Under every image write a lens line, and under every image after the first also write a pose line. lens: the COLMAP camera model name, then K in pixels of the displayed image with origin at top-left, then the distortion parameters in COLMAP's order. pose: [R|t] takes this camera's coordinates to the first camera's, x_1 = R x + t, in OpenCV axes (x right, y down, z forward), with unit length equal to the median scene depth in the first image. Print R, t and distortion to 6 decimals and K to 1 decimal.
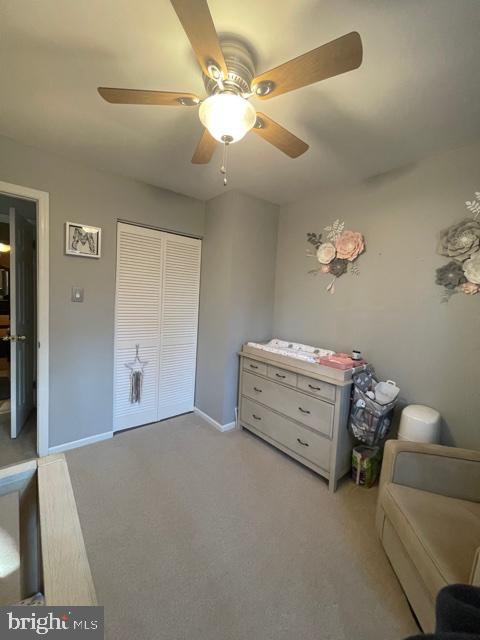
lens RADIAL K [[256.3, 0, 238.5], [0, 256.3, 314.6], [0, 0, 1]] dist [-0.019364, -0.000259]
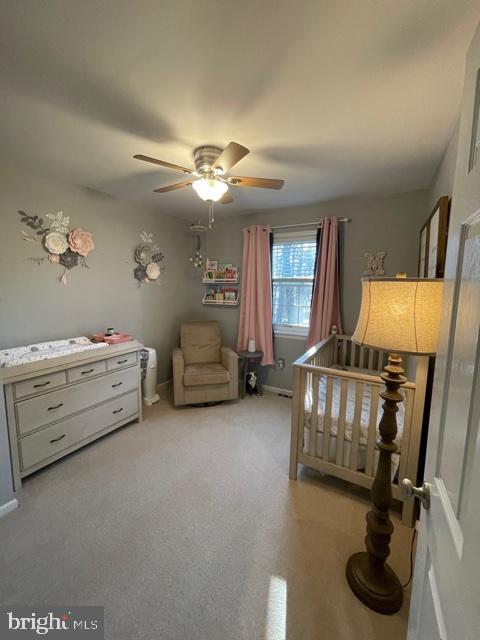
lens RADIAL K [[256.3, 0, 238.5], [0, 256.3, 314.6], [0, 0, 1]] dist [-0.019364, -0.000259]
pose [[-0.346178, -0.166357, 0.923302, -0.886581], [0.027598, 0.981921, 0.187266, -0.142706], [-0.937763, 0.090309, -0.335328, 0.738561]]
